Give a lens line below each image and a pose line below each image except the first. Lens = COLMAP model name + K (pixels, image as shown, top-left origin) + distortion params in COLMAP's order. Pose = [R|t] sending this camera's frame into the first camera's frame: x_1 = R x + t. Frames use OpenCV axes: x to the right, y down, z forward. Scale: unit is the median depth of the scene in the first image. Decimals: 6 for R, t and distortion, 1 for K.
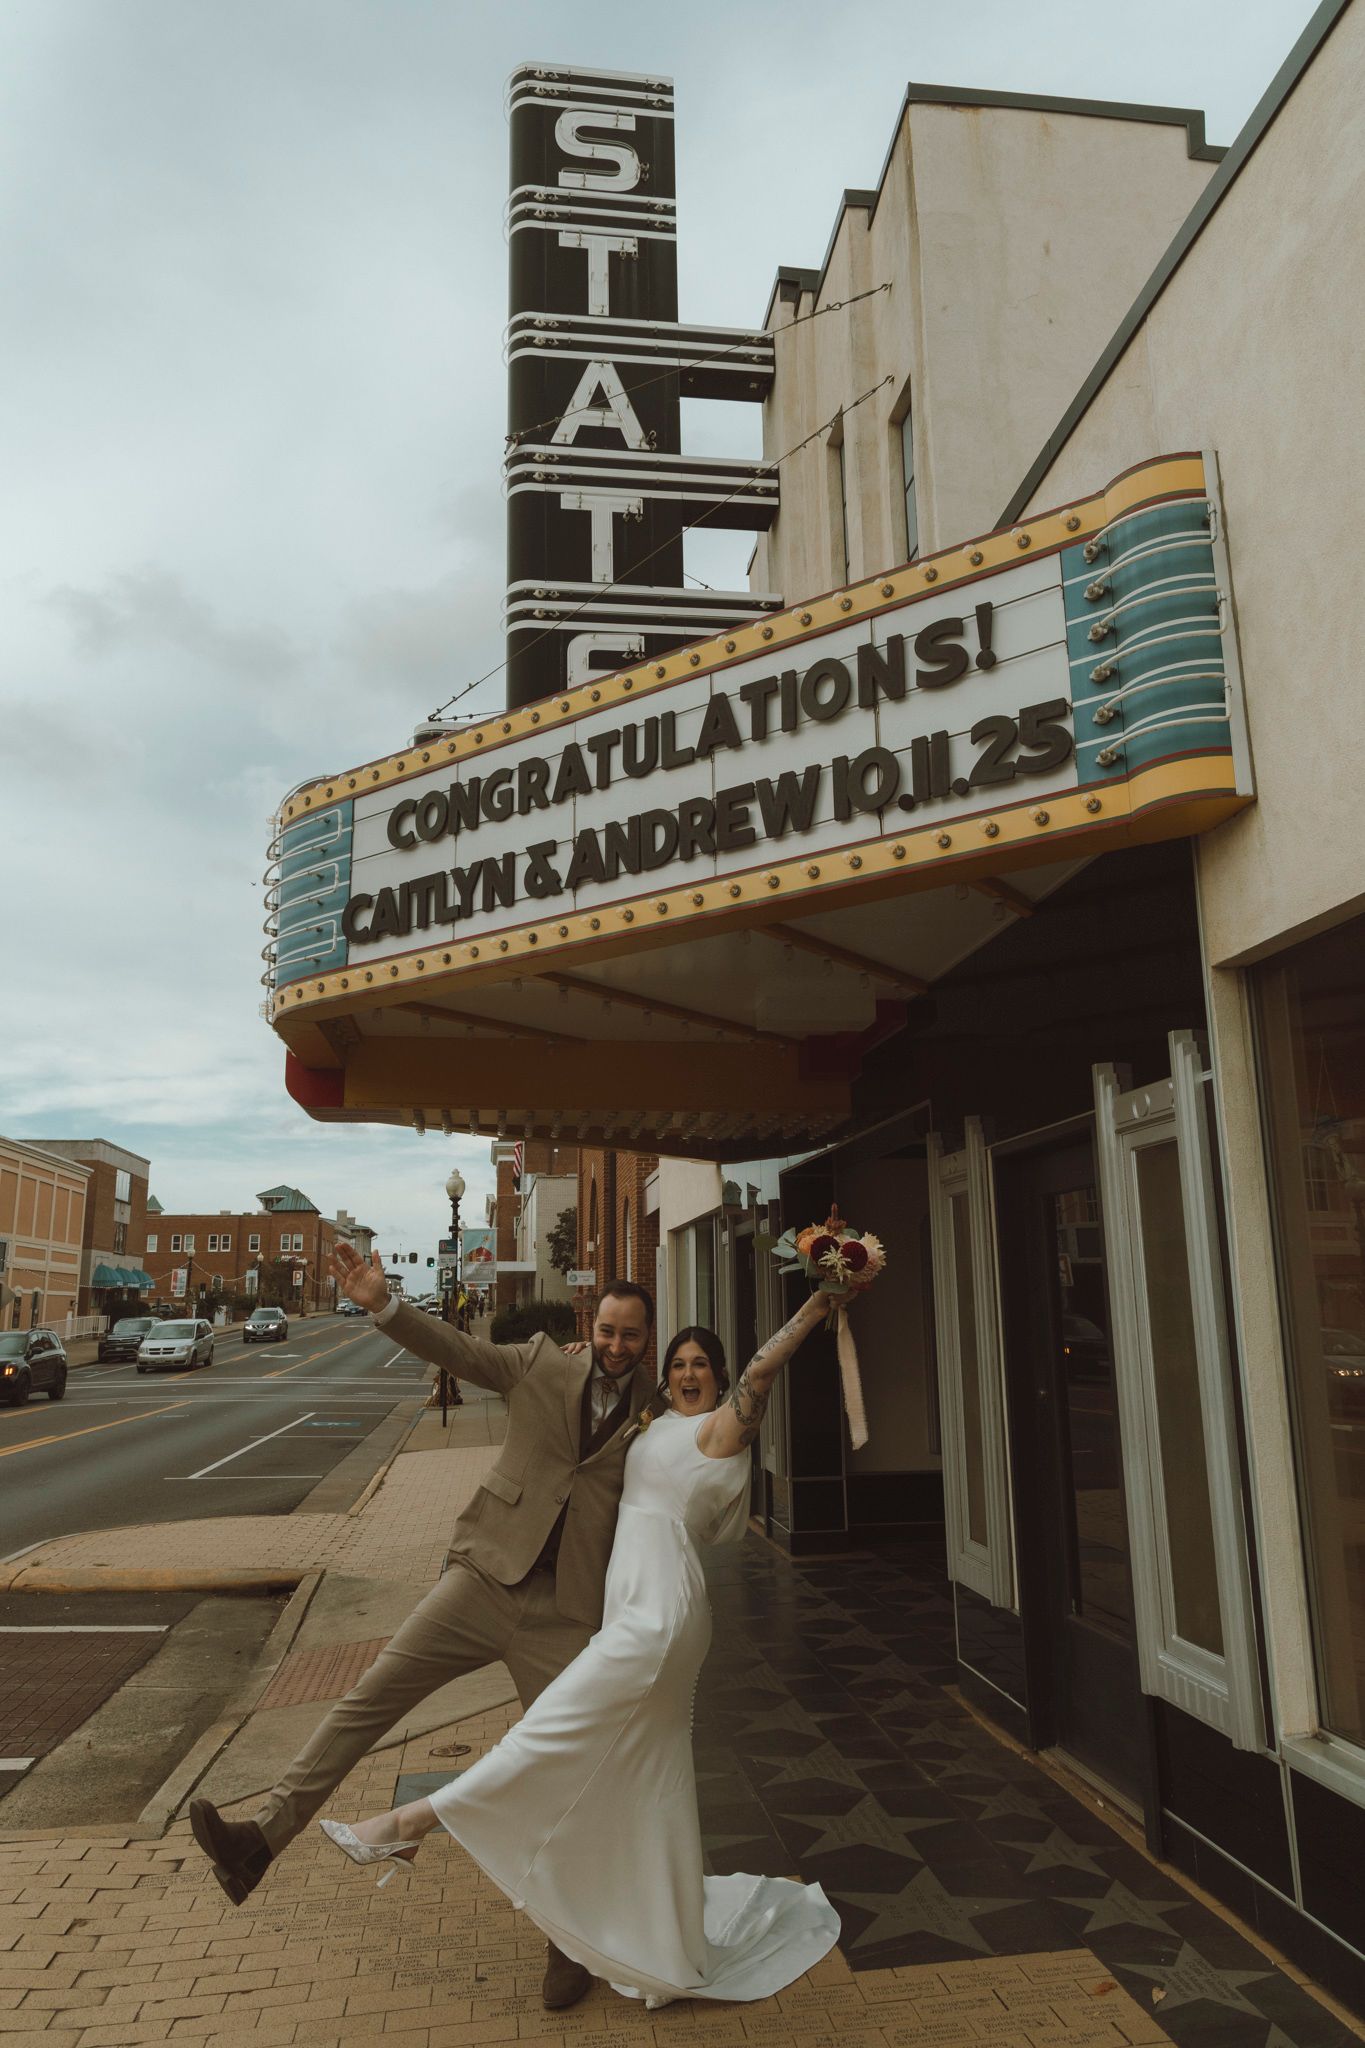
lens RADIAL K [[1389.6, 0, 682.5], [0, 1389.6, 1024.0], [0, 0, 1]] dist [0.002382, 0.005195]
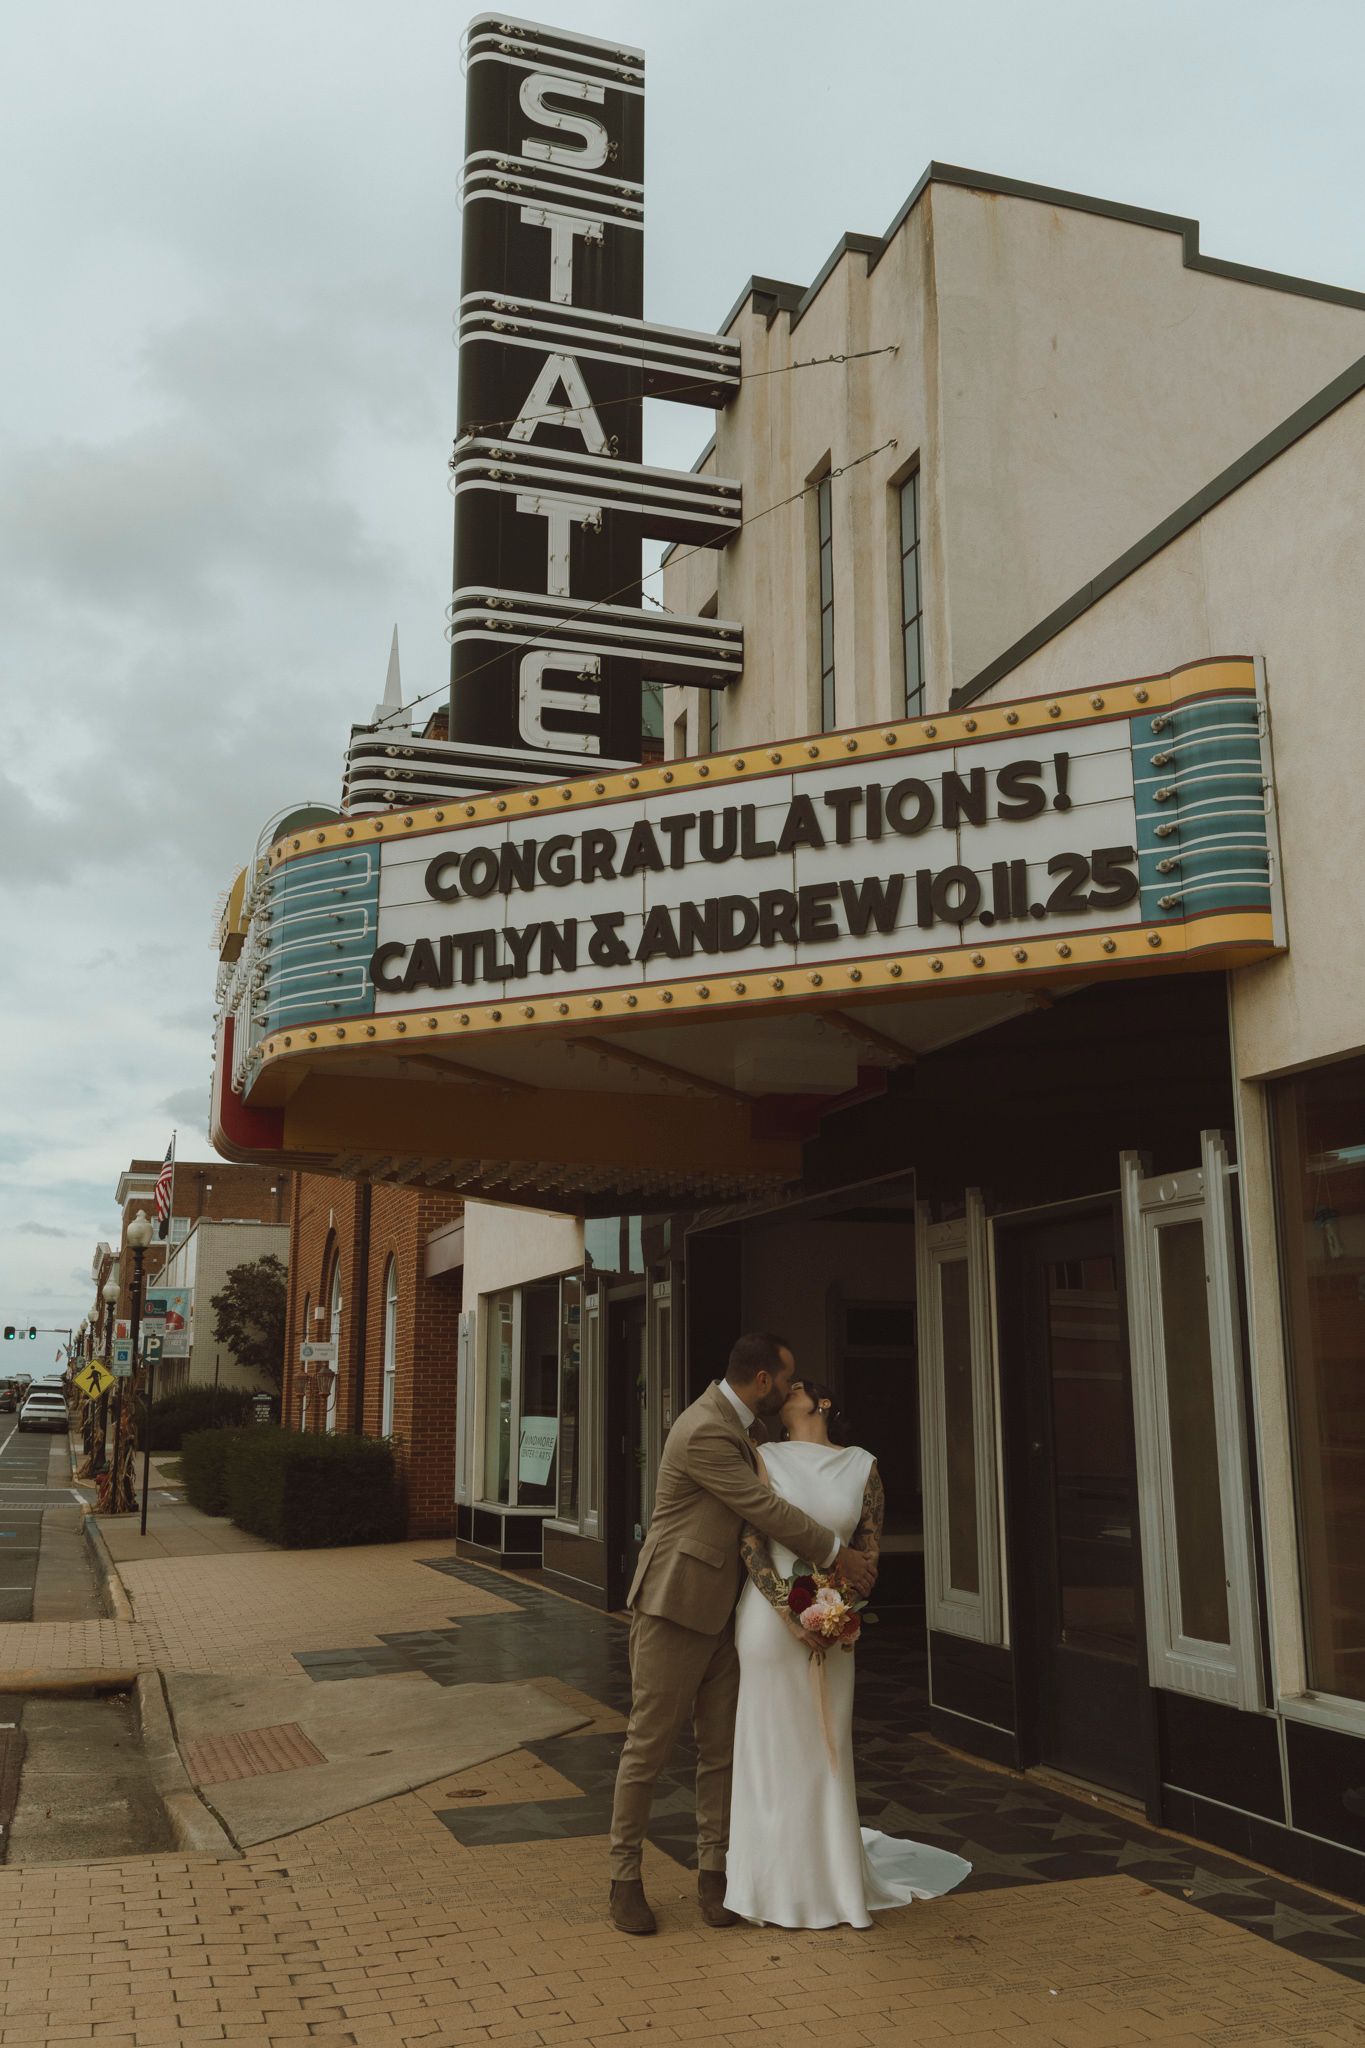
lens RADIAL K [[1798.3, 0, 716.7], [0, 1798.3, 1028.1], [0, 0, 1]] dist [0.012645, 0.008832]
pose [[0.980497, 0.050749, 0.189871, -0.265124], [-0.050151, 0.998710, -0.007957, -0.036442], [-0.190030, -0.001721, 0.981777, -0.328842]]
